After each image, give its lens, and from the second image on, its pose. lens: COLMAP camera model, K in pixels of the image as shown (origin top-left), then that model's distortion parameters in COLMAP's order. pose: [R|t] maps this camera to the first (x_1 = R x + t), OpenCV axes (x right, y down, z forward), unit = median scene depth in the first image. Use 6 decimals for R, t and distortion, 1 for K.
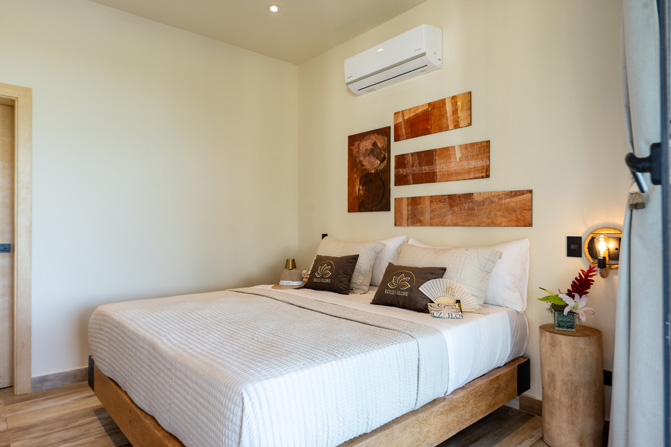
lens RADIAL K [[441.6, 0, 342.2], [0, 441.6, 221.2], [0, 0, 1]] dist [0.002826, -0.000969]
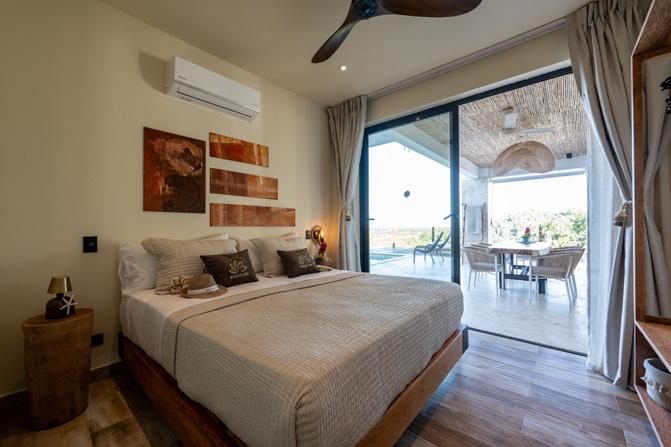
lens RADIAL K [[267.5, 0, 337.0], [0, 267.5, 225.8], [0, 0, 1]] dist [-0.009891, -0.000506]
pose [[-0.168167, -0.000514, 0.985758, -0.732297], [-0.013907, 0.999902, -0.001851, 0.007866], [-0.985660, -0.014020, -0.168158, 0.861146]]
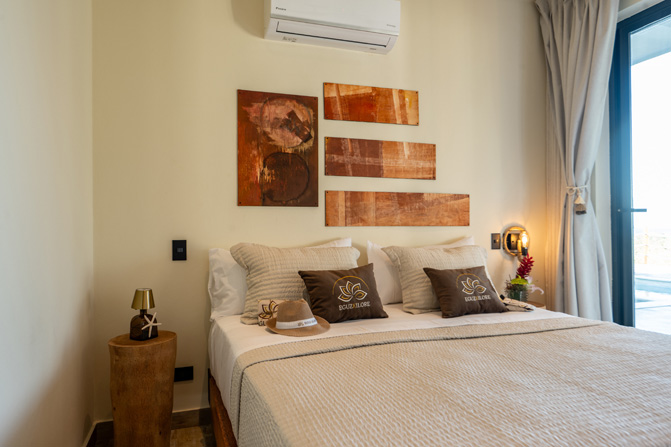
lens RADIAL K [[449.3, 0, 334.7], [0, 449.3, 224.4], [0, 0, 1]] dist [-0.000365, -0.008330]
pose [[0.351900, -0.000179, 0.936038, -0.694983], [-0.007999, 0.999963, 0.003198, 0.006228], [-0.936003, -0.008613, 0.351885, 0.774055]]
